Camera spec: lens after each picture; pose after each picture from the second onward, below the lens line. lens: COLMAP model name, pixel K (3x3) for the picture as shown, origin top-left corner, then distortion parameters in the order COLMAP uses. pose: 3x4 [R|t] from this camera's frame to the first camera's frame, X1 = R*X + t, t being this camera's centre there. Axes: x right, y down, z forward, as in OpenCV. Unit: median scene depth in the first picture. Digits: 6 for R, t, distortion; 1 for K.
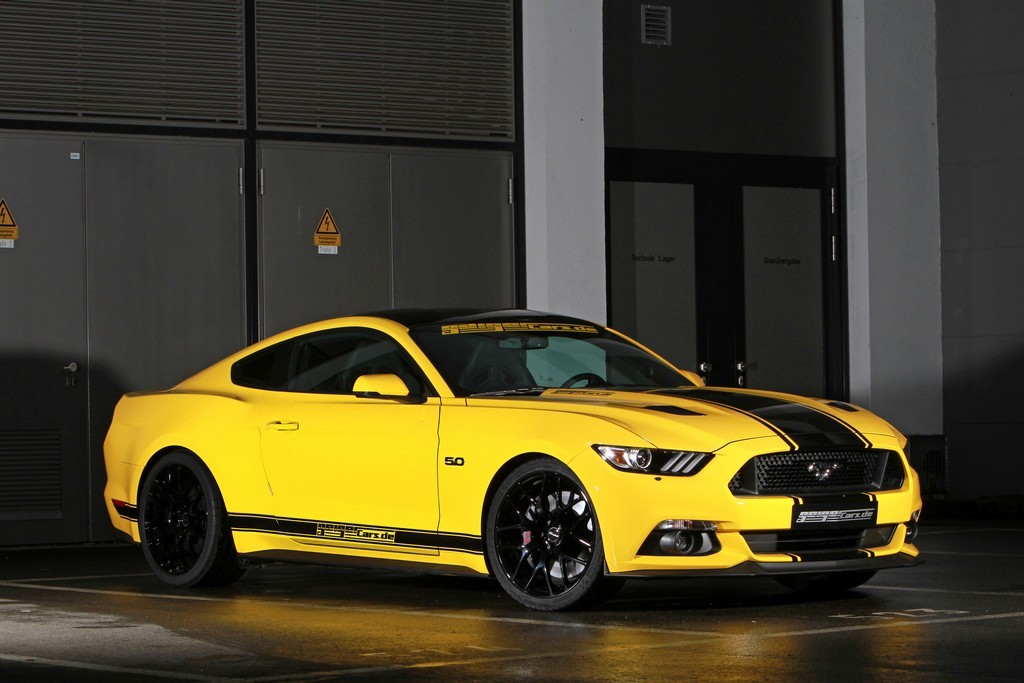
lens RADIAL K [[3723.6, 0, 511.6], [0, 3723.6, 345.2], [0, 0, 1]] dist [-0.226674, 0.000000]
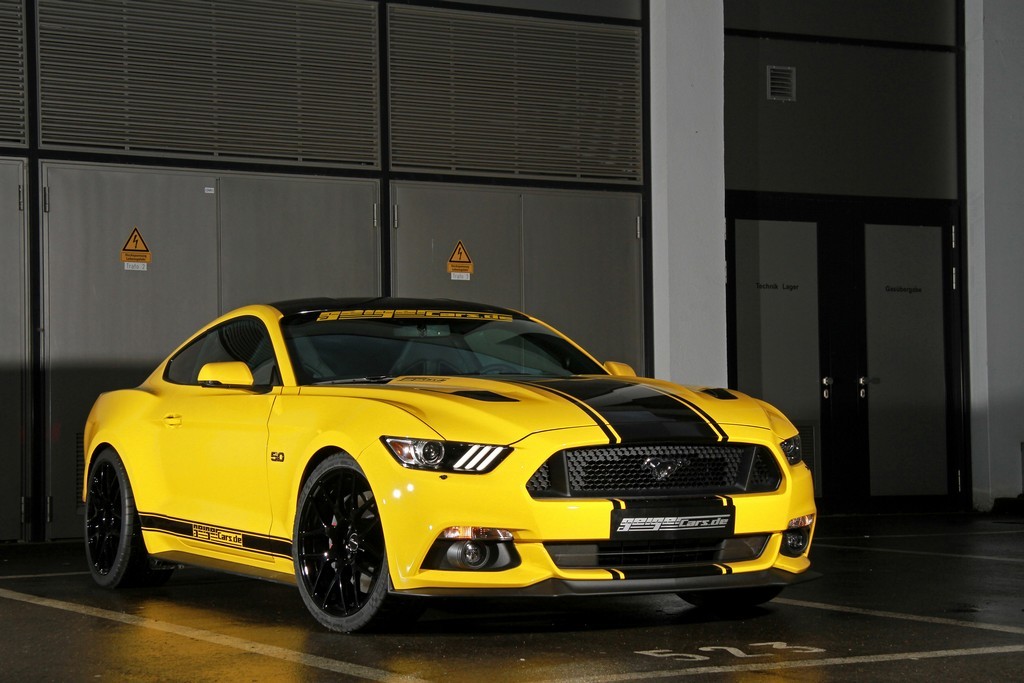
lens RADIAL K [[2168.6, 0, 508.0], [0, 2168.6, 361.0], [0, 0, 1]] dist [0.333406, 0.000000]
pose [[0.979597, -0.006924, -0.200854, 0.134163], [0.003489, 0.999842, -0.017451, 0.016500], [0.200943, 0.016394, 0.979466, 0.469373]]
